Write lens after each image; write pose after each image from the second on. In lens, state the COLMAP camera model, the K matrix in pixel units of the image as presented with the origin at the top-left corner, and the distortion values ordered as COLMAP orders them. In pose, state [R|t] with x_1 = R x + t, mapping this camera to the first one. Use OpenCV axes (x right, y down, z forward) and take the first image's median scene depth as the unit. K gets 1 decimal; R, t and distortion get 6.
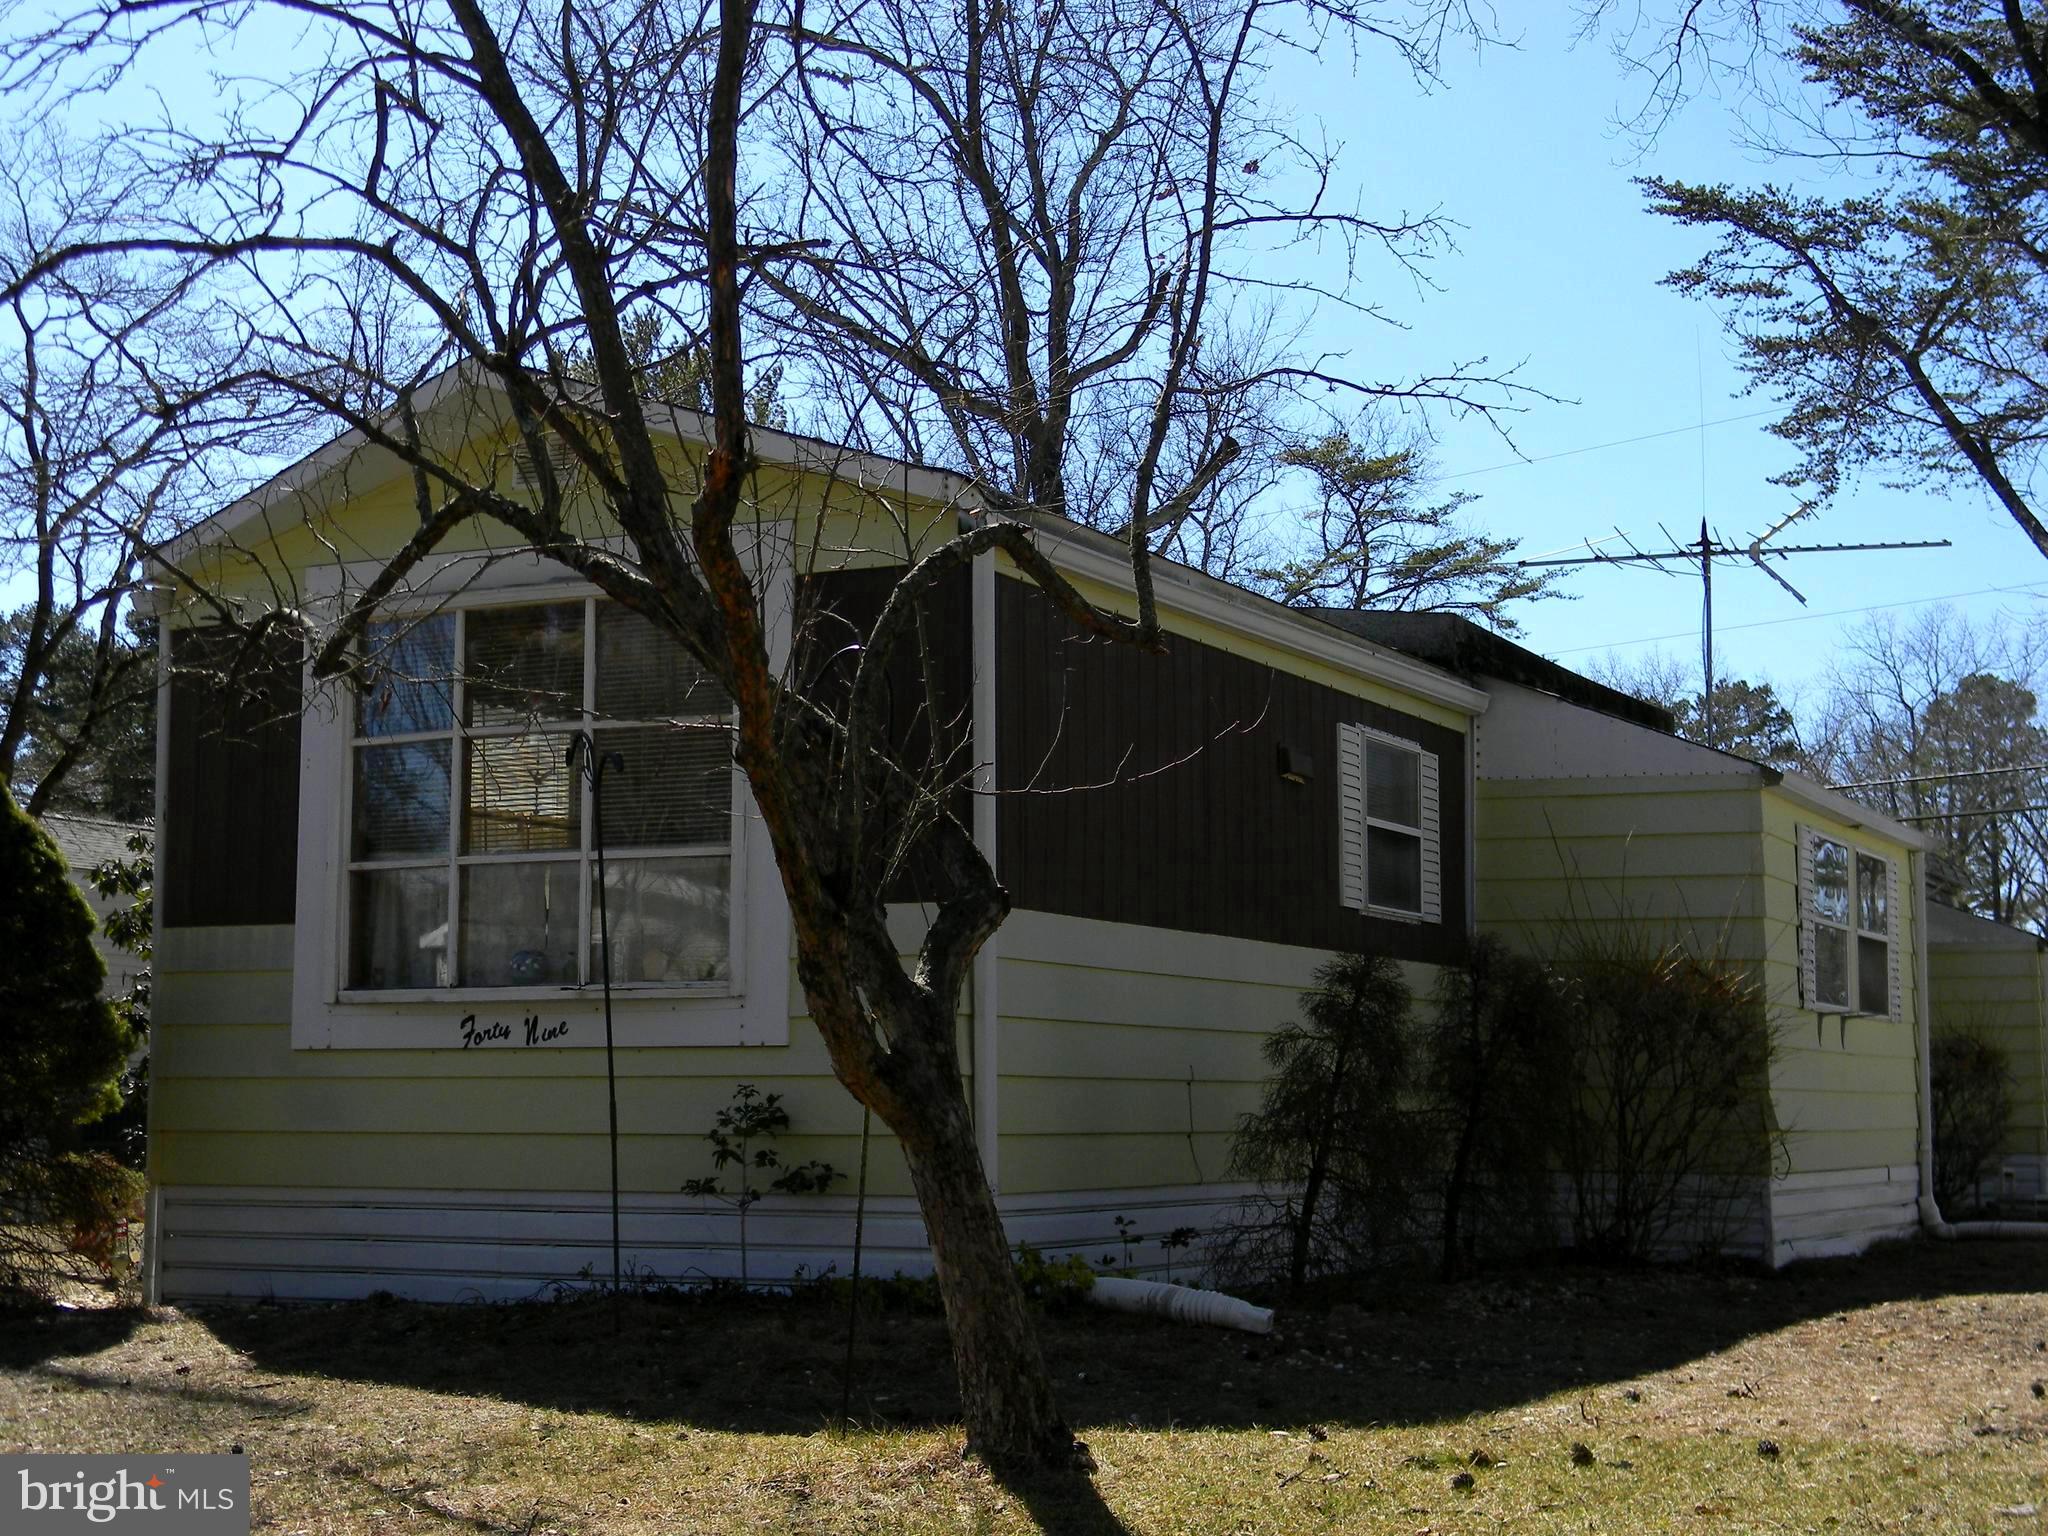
lens RADIAL K [[3109.2, 0, 966.9], [0, 3109.2, 773.0], [0, 0, 1]] dist [0.029208, -0.100443]
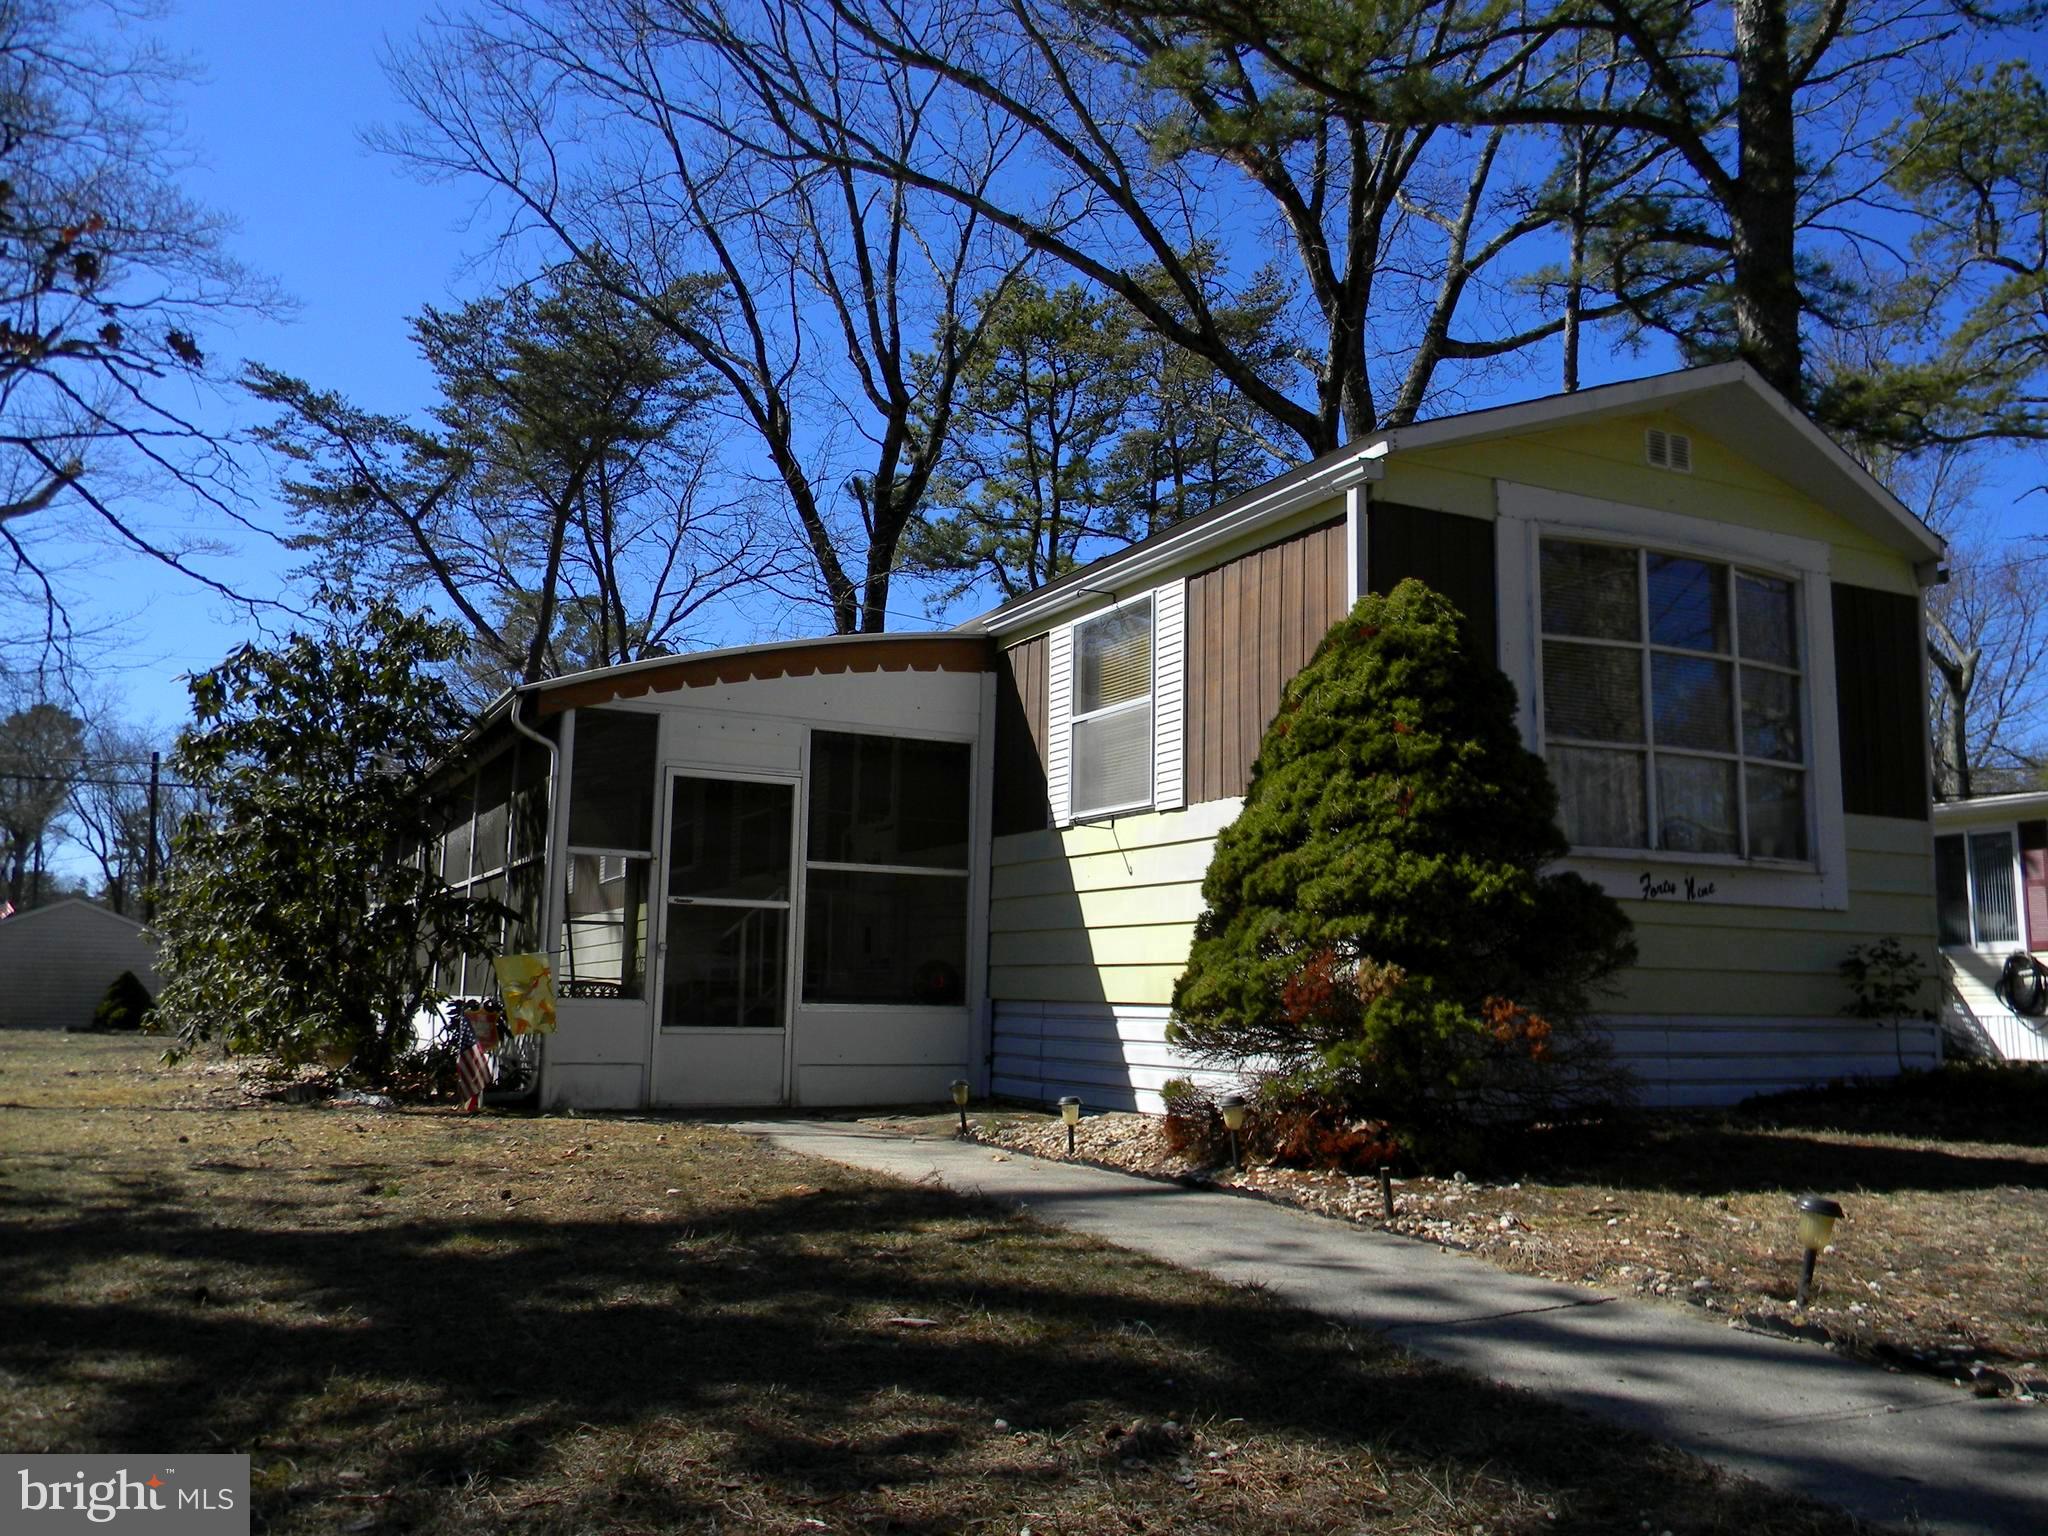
lens RADIAL K [[1653.9, 0, 1024.3], [0, 1653.9, 775.9], [0, 0, 1]] dist [0.047324, -0.042923]
pose [[0.576410, 0.112099, 0.809436, -0.495905], [-0.101934, 0.992673, -0.064887, 0.063379], [-0.810778, -0.045107, 0.583613, 0.480121]]
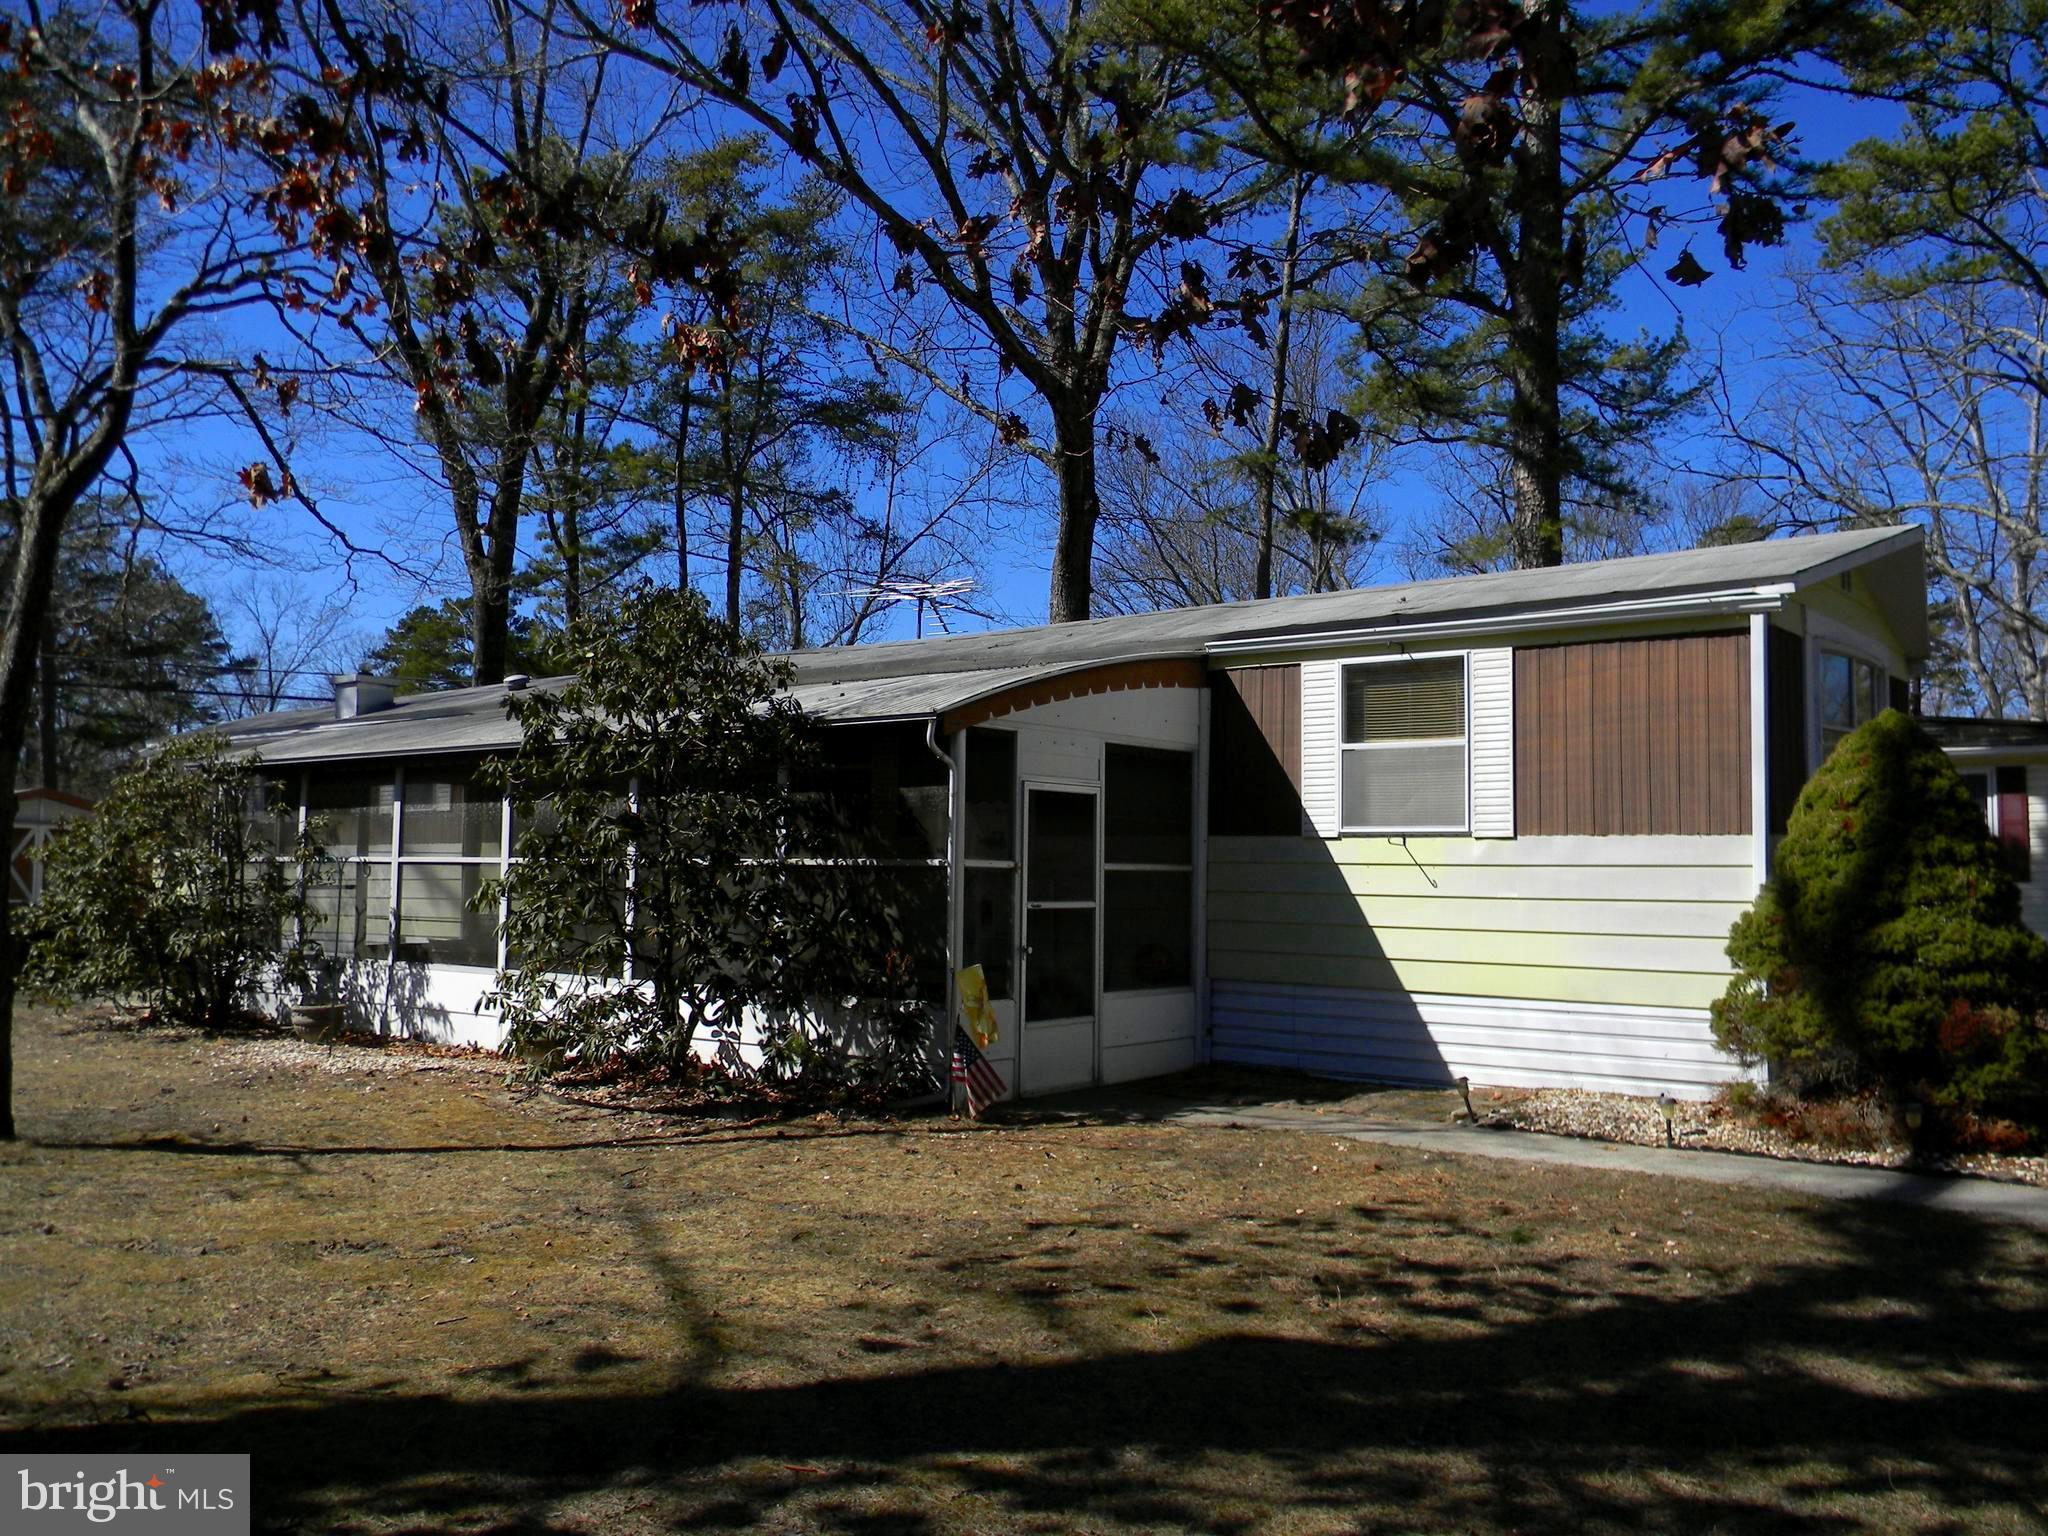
lens RADIAL K [[1644.0, 0, 1018.2], [0, 1644.0, 766.1], [0, 0, 1]] dist [0.043818, -0.047565]
pose [[0.183284, 0.056131, 0.981456, -0.668182], [-0.115646, 0.992667, -0.035176, 0.053601], [-0.976234, -0.107054, 0.188431, 0.751203]]
